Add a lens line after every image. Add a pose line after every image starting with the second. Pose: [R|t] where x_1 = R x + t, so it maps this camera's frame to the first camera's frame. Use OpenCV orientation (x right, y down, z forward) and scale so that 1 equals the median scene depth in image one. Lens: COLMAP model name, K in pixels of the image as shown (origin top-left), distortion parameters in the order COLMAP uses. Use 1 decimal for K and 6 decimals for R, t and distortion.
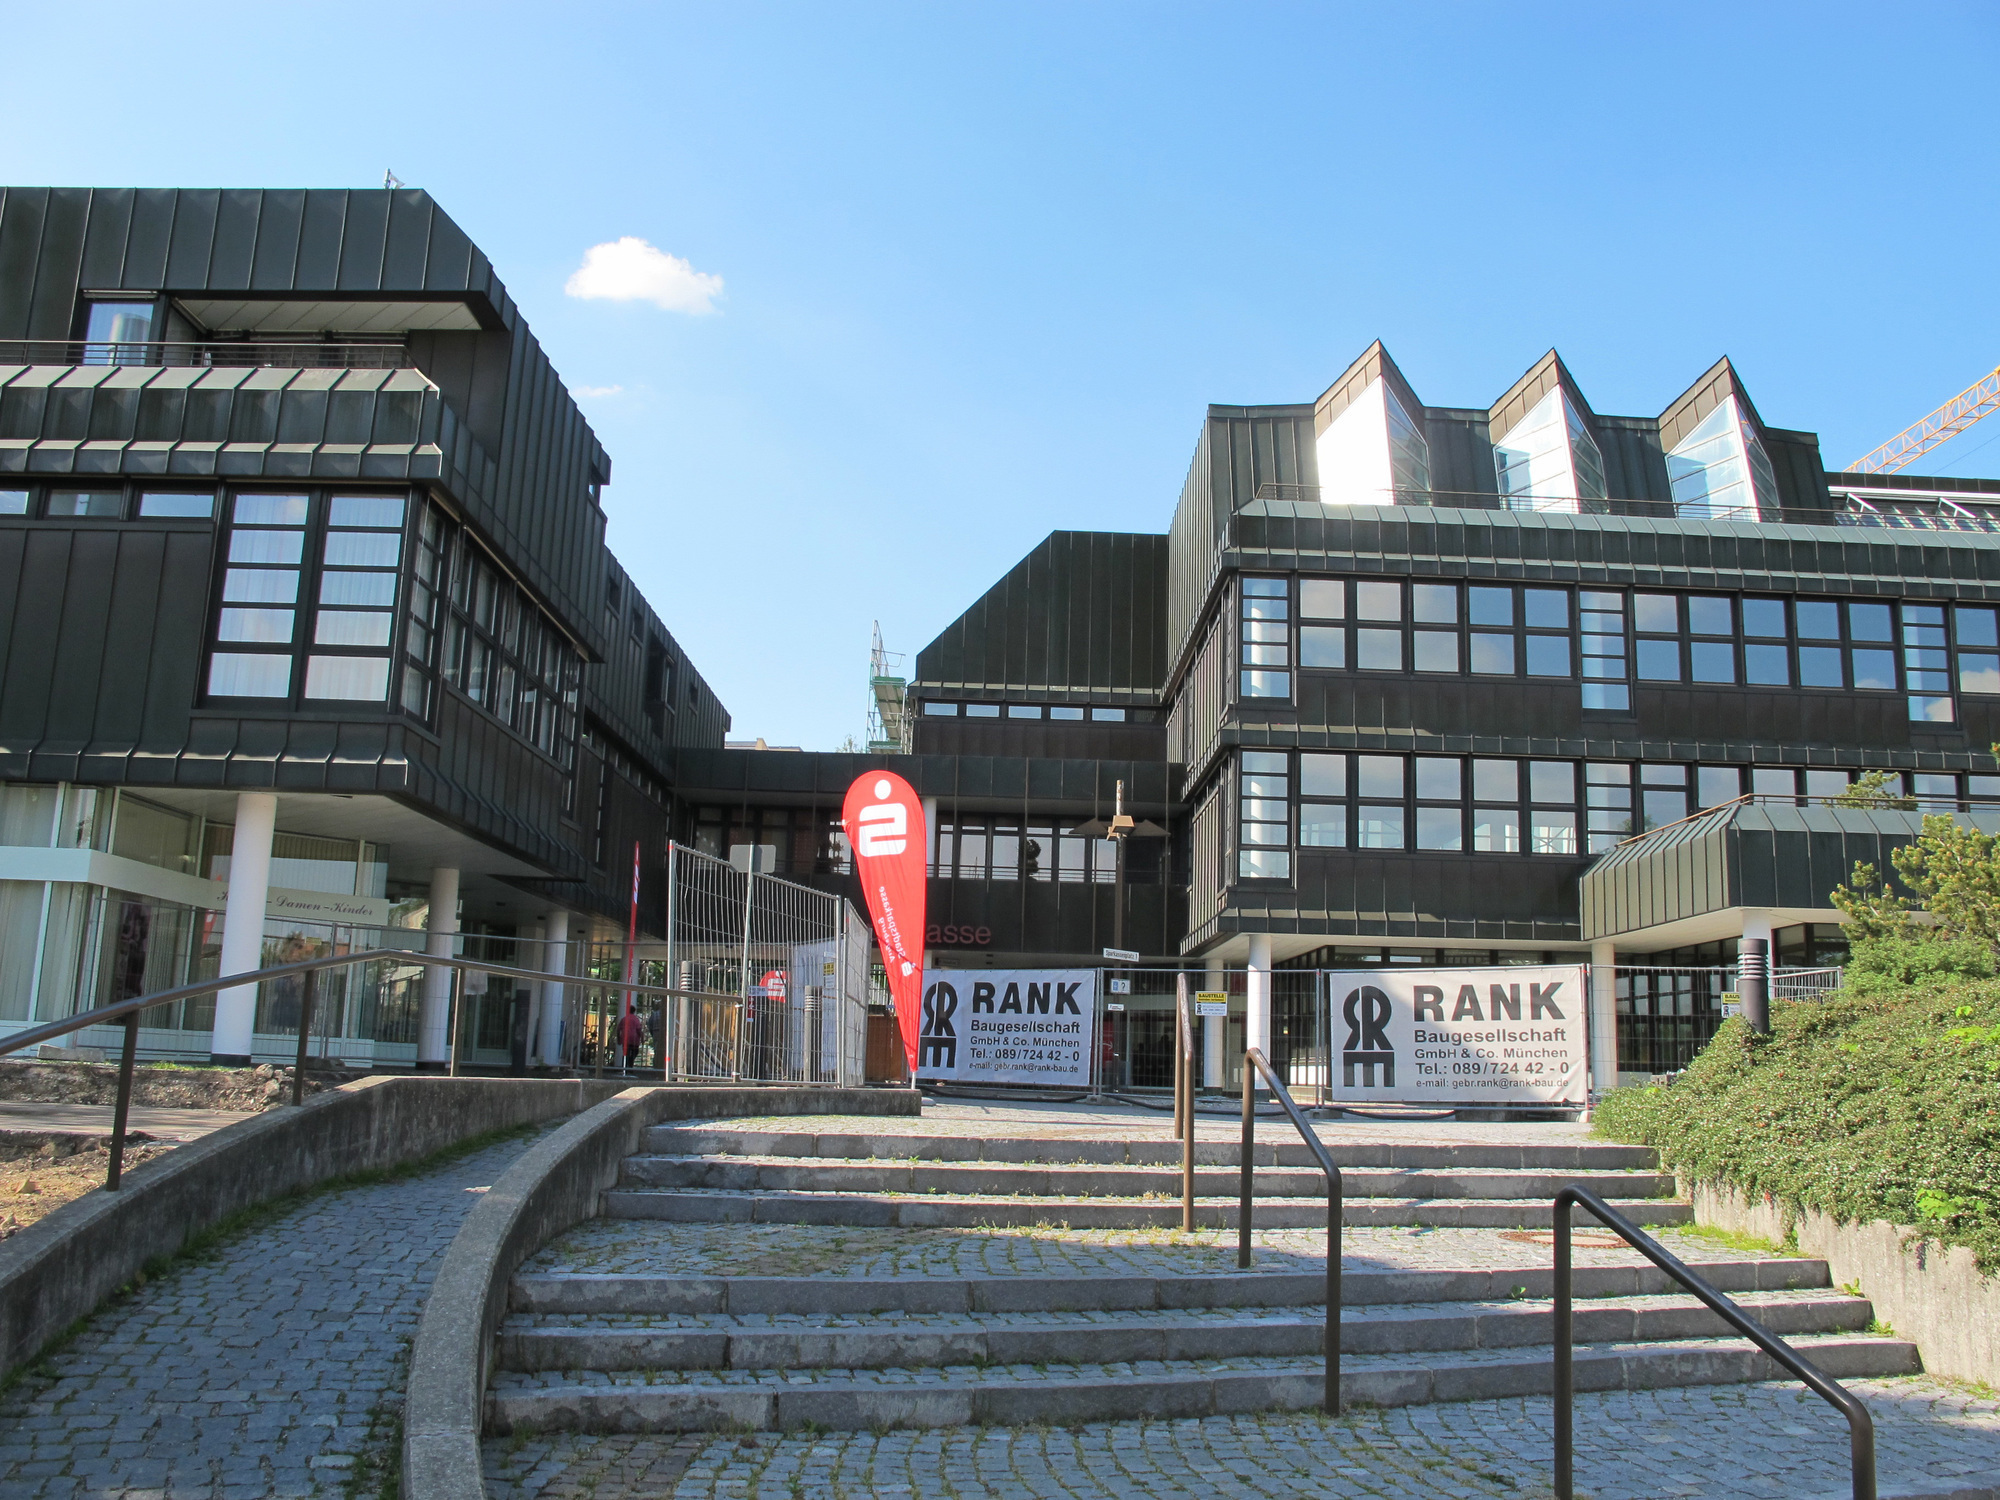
lens RADIAL K [[1672.6, 0, 1009.9], [0, 1672.6, 751.0], [0, 0, 1]] dist [-0.135591, 0.103555]
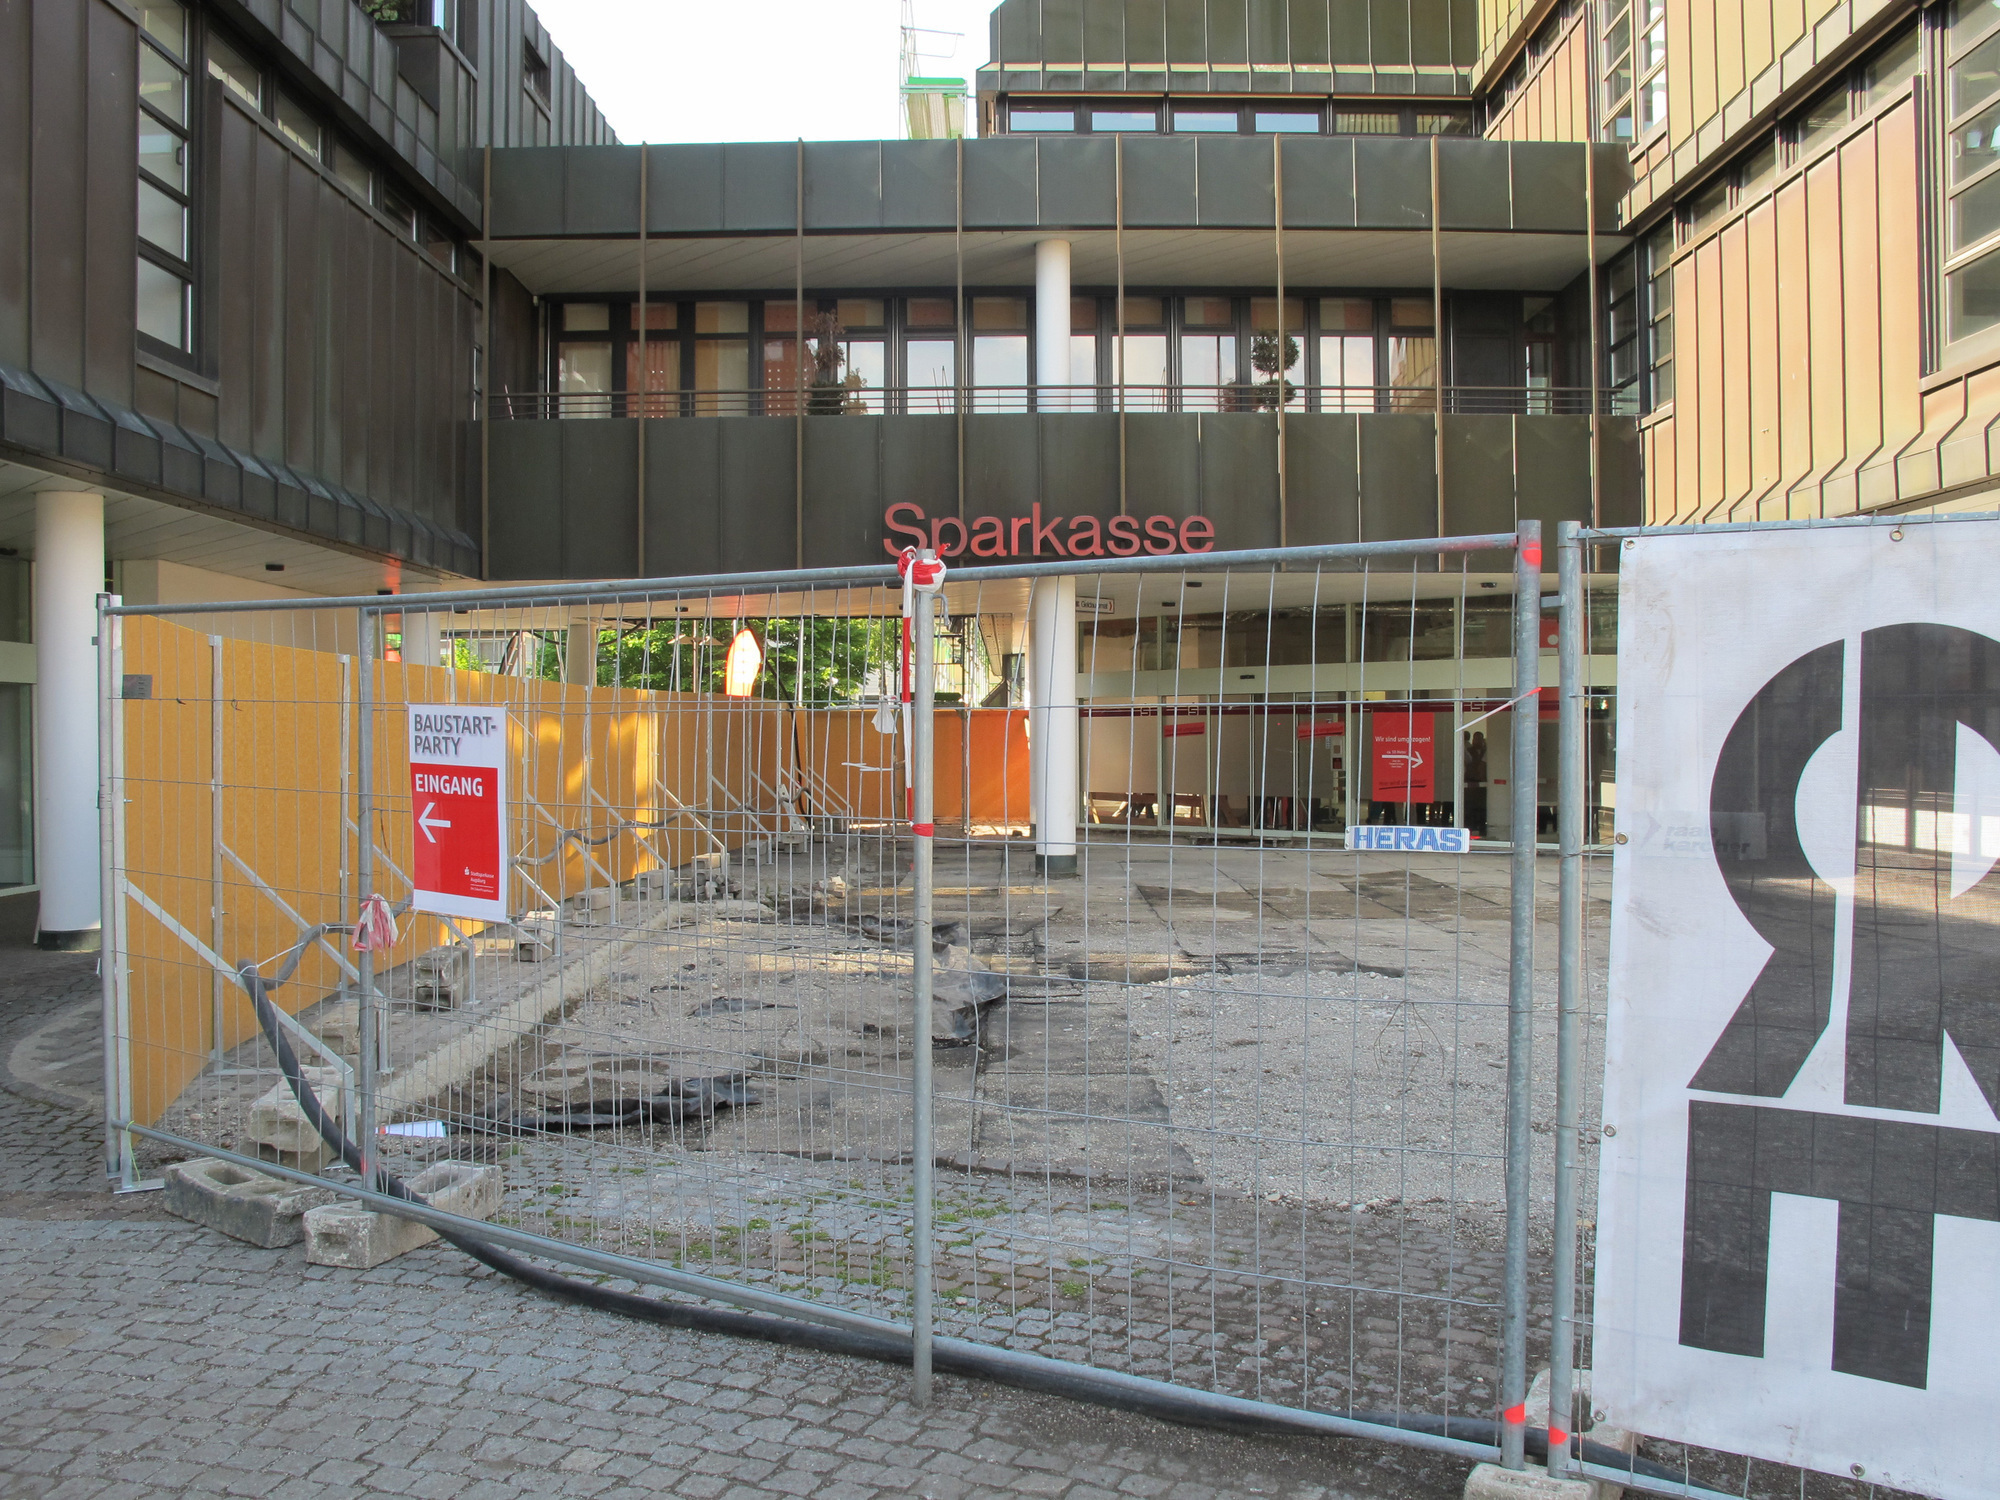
lens RADIAL K [[1672.6, 0, 1010.2], [0, 1672.6, 757.5], [0, 0, 1]] dist [-0.135591, 0.103555]
pose [[0.999302, -0.035205, -0.012525, -0.072030], [0.037009, 0.978773, 0.201578, 0.089898], [0.005162, -0.201901, 0.979392, 0.649667]]
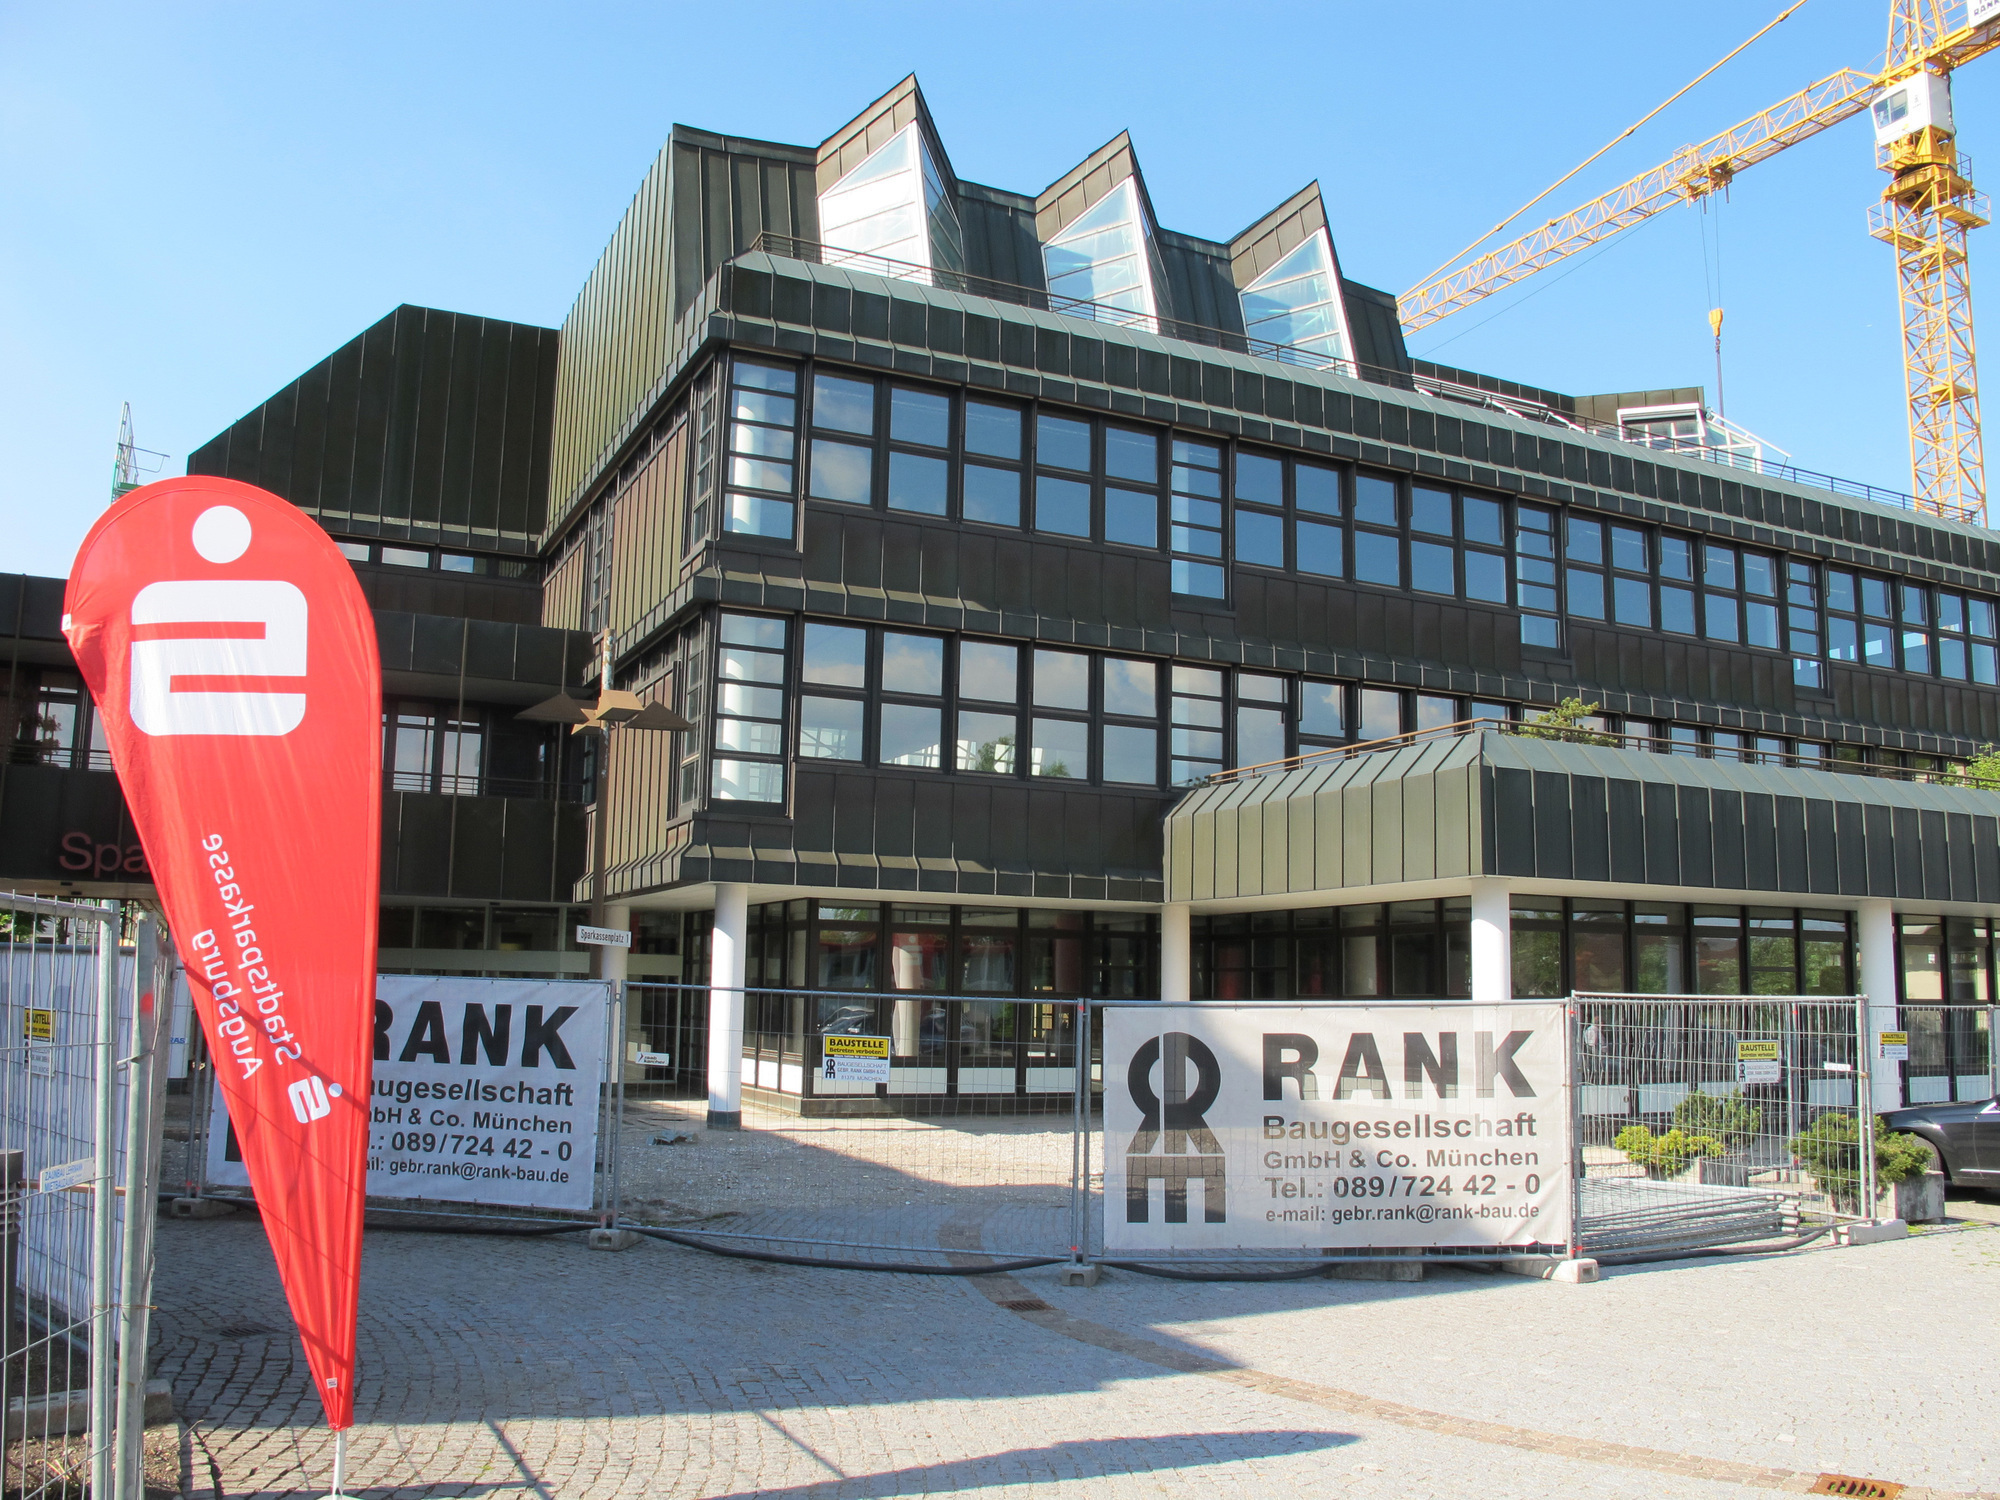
lens RADIAL K [[1672.6, 0, 985.3], [0, 1672.6, 765.7], [0, 0, 1]] dist [-0.135591, 0.103555]
pose [[0.909930, 0.043821, 0.412440, -0.038134], [-0.069712, 0.996415, 0.047932, 0.022168], [-0.408861, -0.072367, 0.909723, 0.337323]]
